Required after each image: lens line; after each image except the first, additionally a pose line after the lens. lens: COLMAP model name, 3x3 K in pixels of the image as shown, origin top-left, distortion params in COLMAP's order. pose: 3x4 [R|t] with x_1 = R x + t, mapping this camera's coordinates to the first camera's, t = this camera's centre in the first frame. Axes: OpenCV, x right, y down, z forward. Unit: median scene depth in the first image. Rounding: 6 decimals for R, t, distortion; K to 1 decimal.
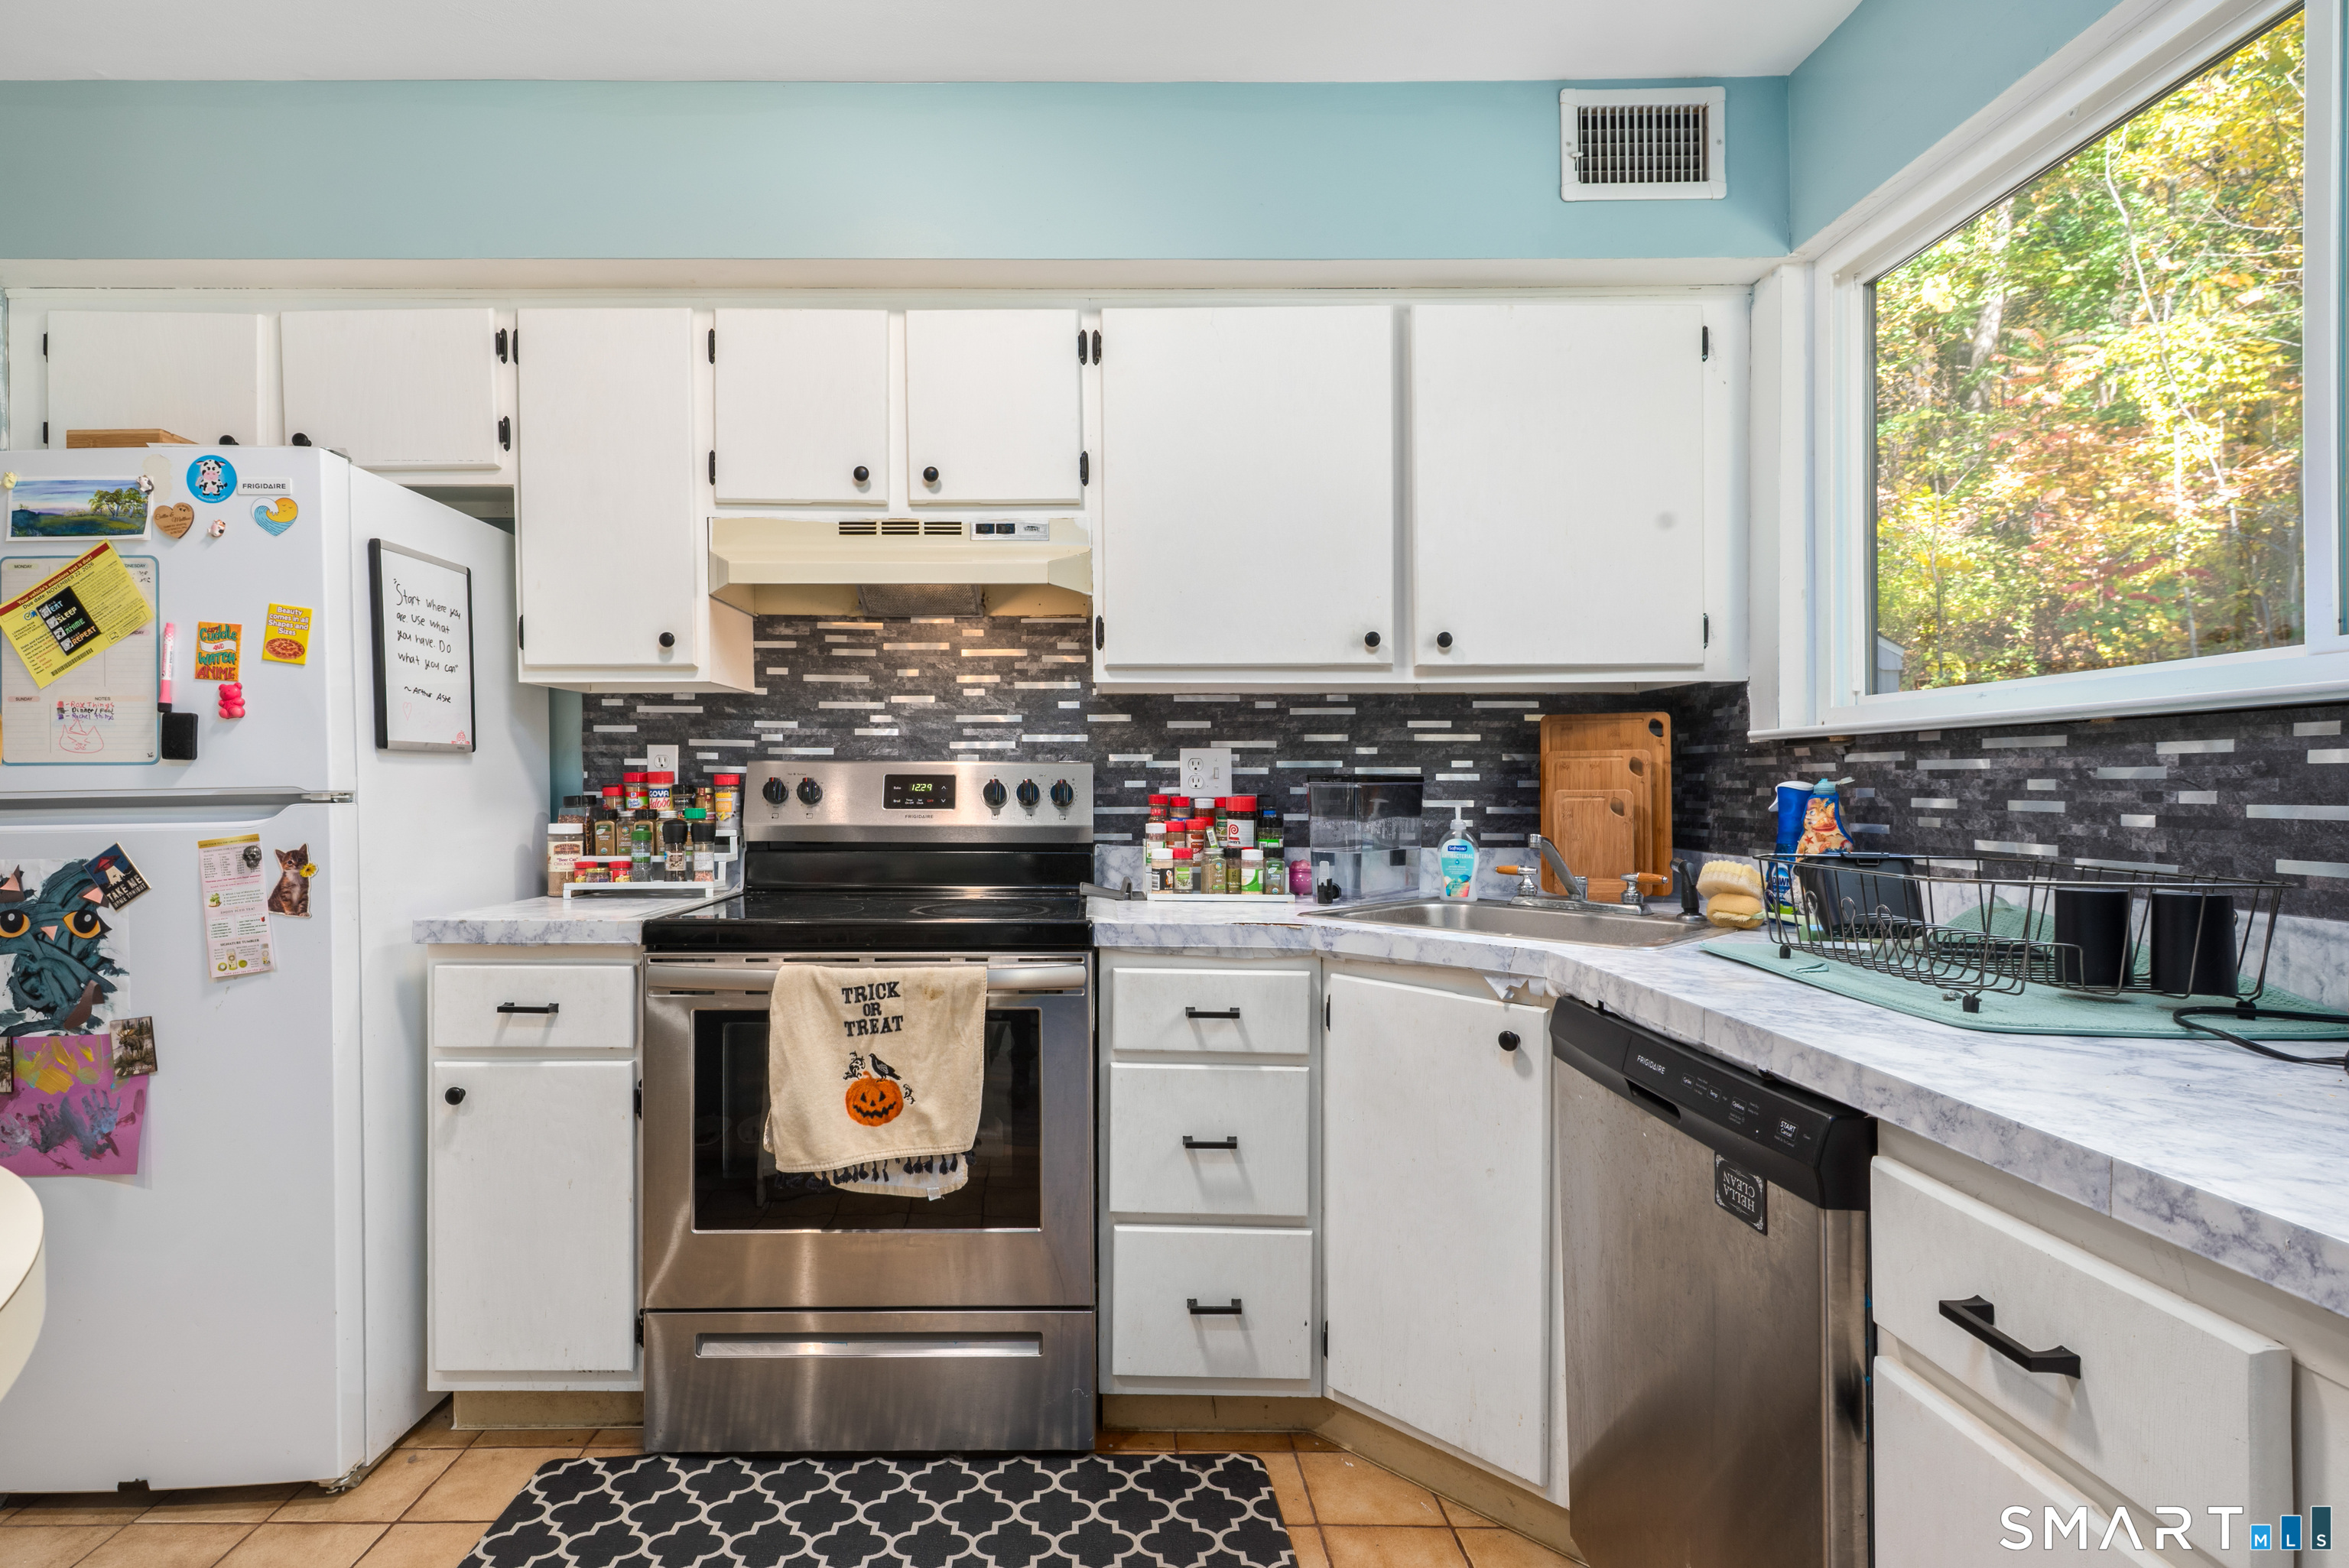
lens RADIAL K [[1040.8, 0, 1172.8], [0, 1040.8, 782.1], [0, 0, 1]] dist [0.008509, -0.000185]
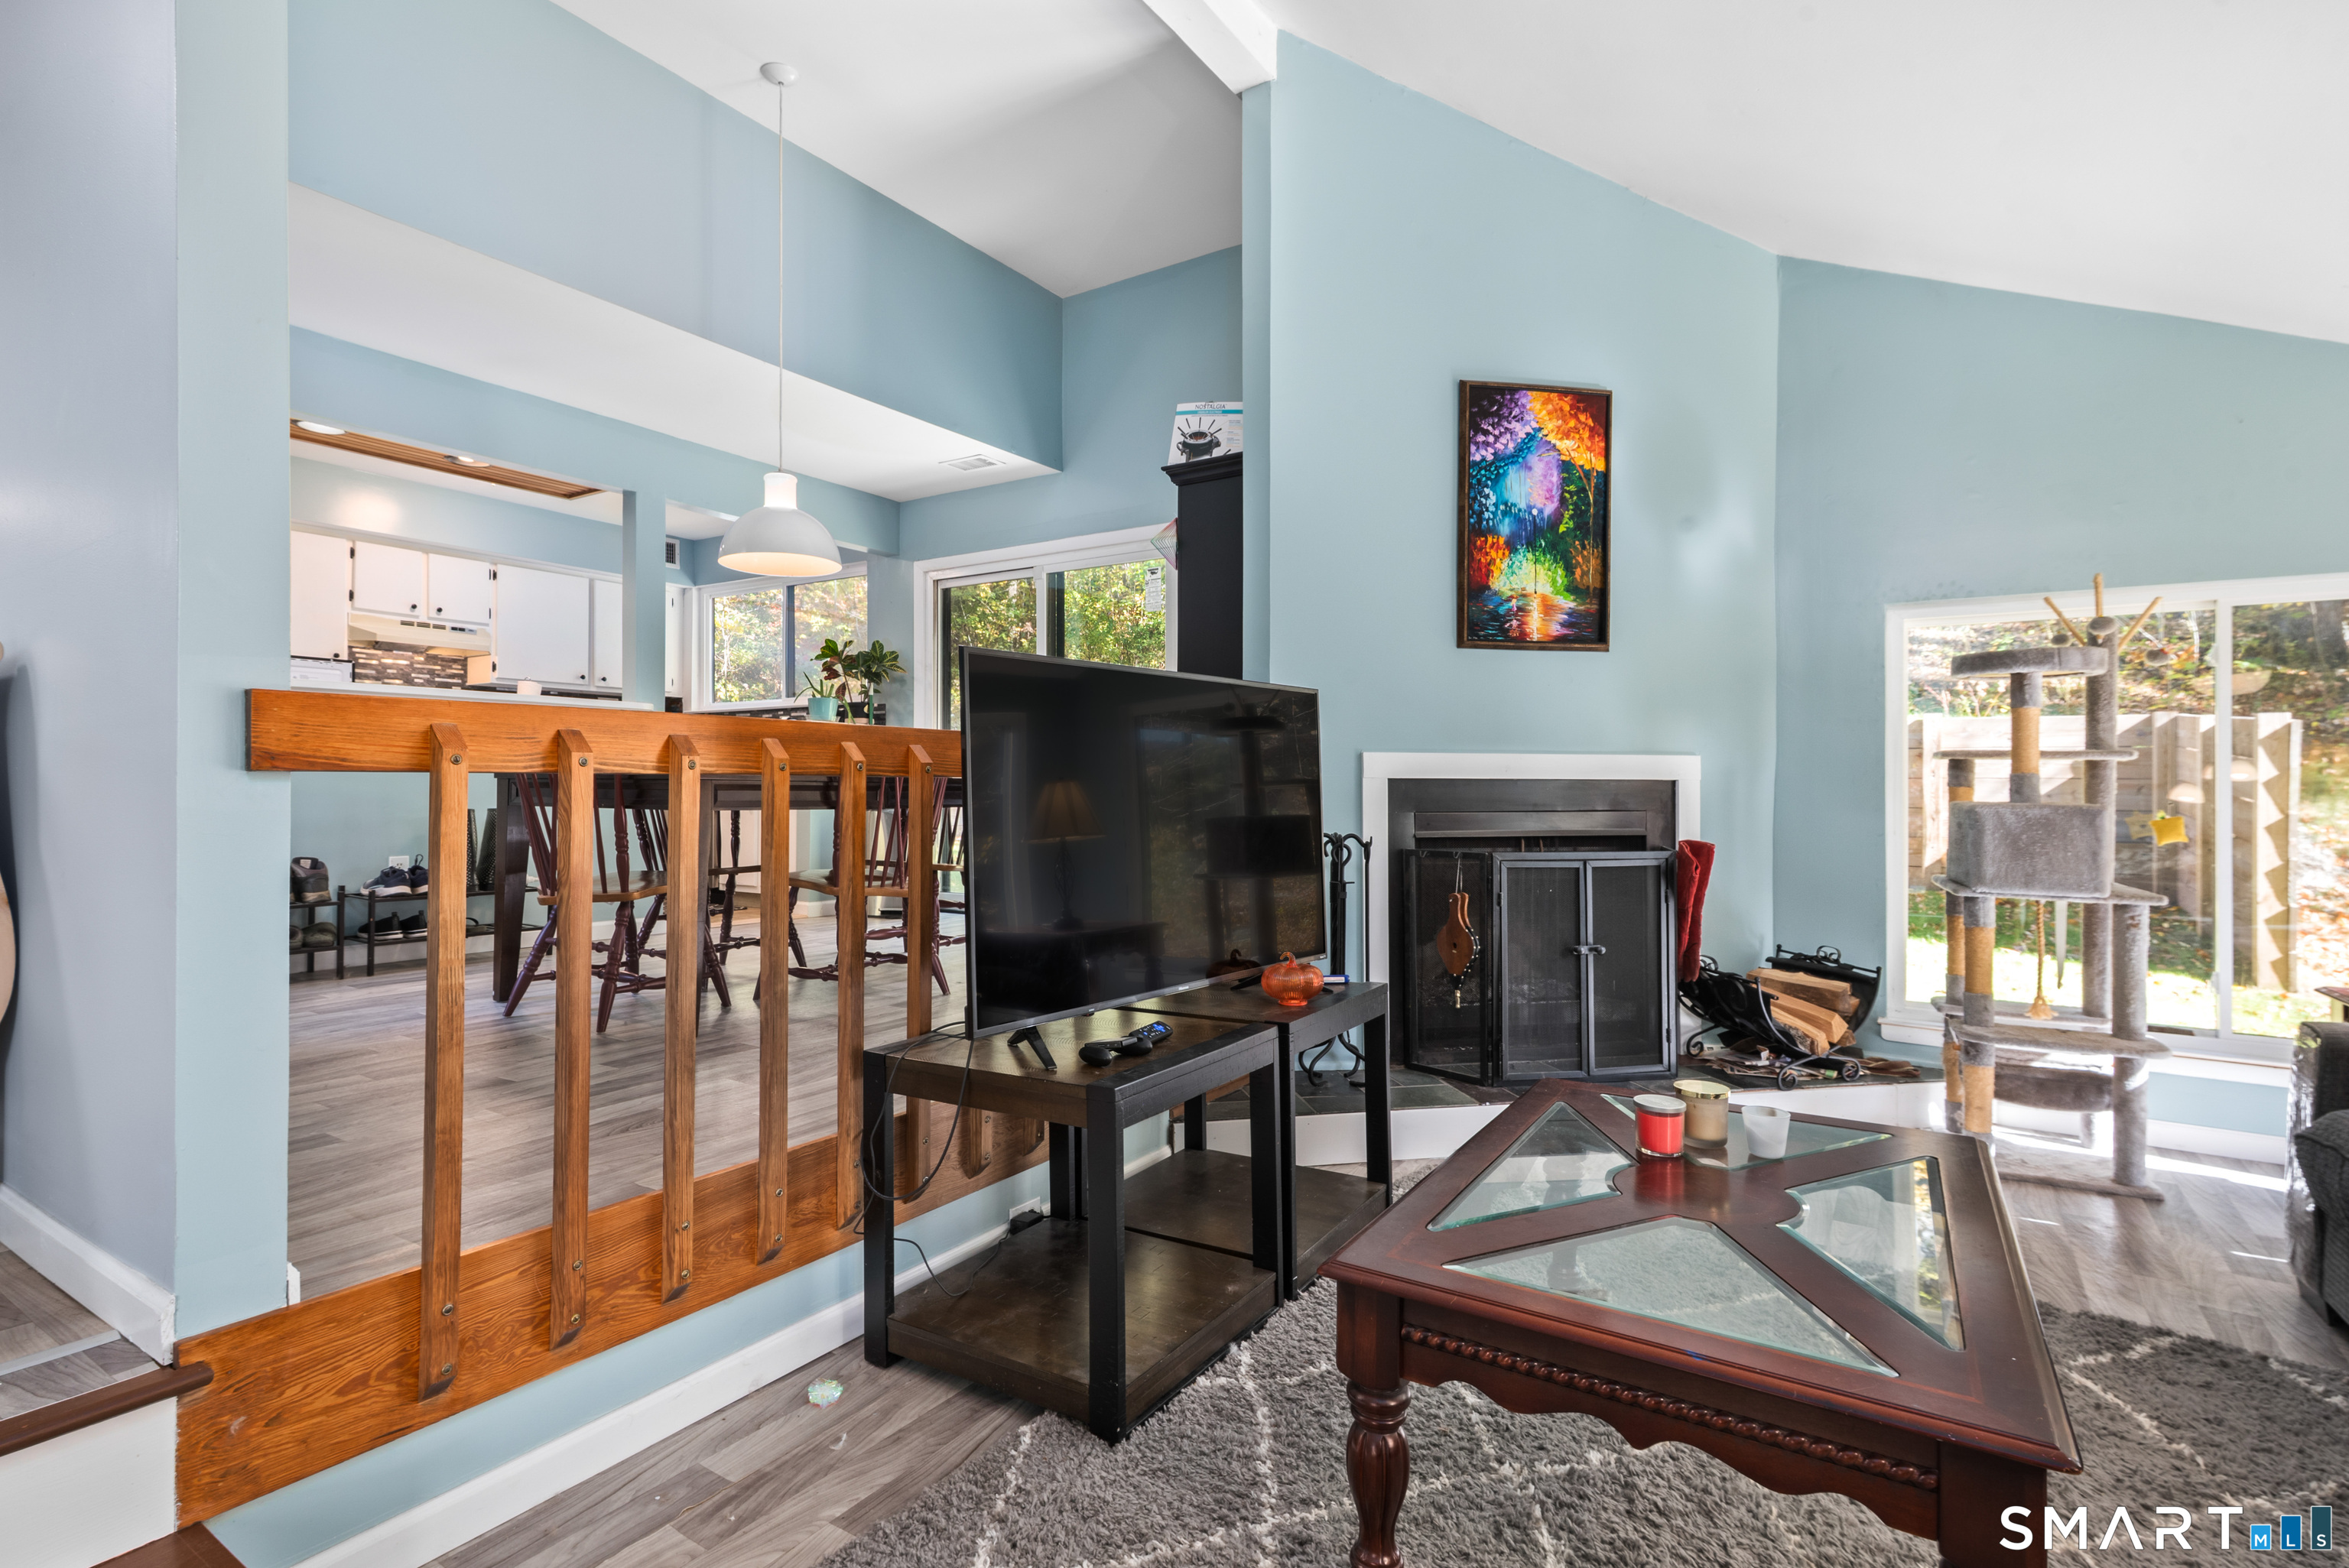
lens RADIAL K [[1142.2, 0, 1174.5], [0, 1142.2, 784.0], [0, 0, 1]] dist [0.021438, 0.000040]
pose [[0.532542, 0.006565, 0.846378, -1.887029], [0.003248, 0.999947, -0.009799, 0.244541], [-0.846397, 0.007968, 0.532493, -2.529316]]
